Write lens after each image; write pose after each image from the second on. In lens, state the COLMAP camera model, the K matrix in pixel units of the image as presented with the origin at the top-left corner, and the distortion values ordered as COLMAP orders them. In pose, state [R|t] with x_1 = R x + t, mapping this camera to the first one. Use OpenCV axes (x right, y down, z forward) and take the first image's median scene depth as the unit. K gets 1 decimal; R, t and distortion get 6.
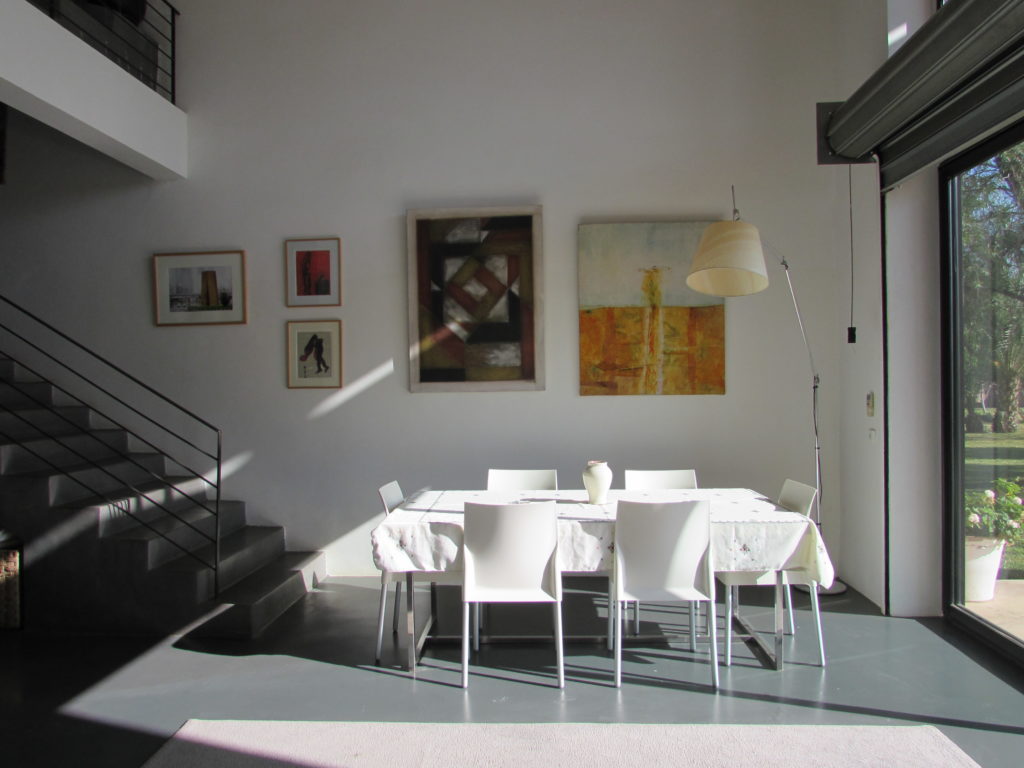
lens RADIAL K [[720.6, 0, 513.2], [0, 720.6, 383.2], [0, 0, 1]] dist [-0.036347, 0.011360]
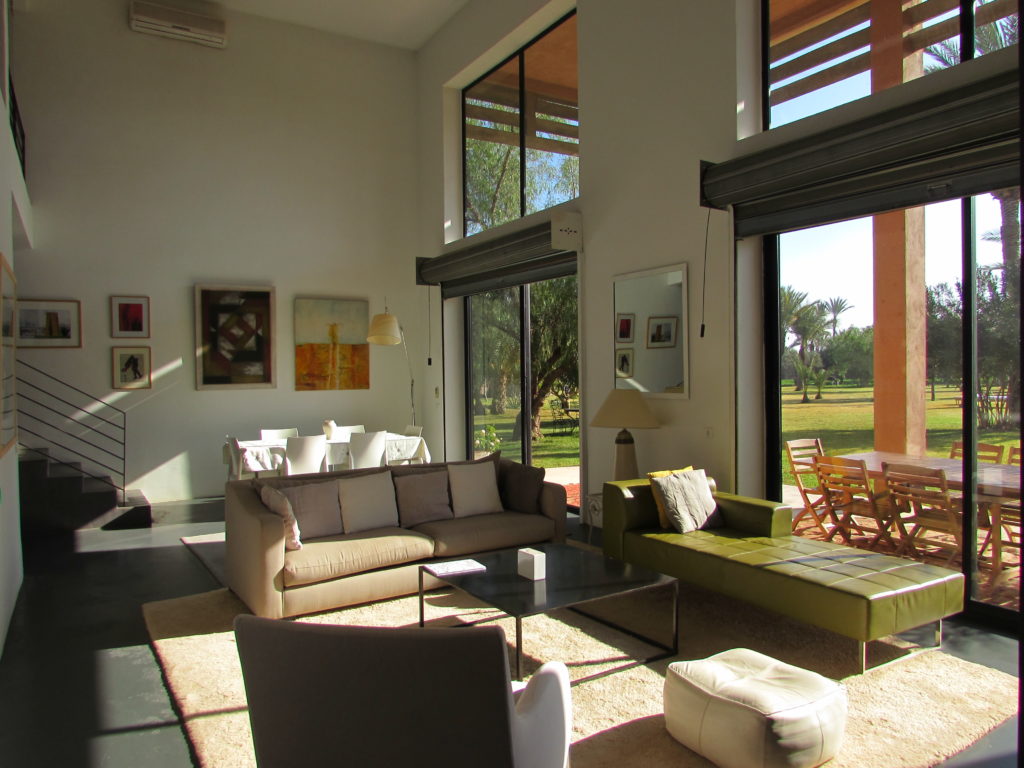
lens RADIAL K [[720.6, 0, 512.6], [0, 720.6, 379.8], [0, 0, 1]] dist [-0.036347, 0.011360]
pose [[0.813193, -0.005964, 0.581963, -0.528461], [0.005461, 0.999982, 0.002616, -0.012804], [-0.581968, 0.001051, 0.813211, -0.827792]]
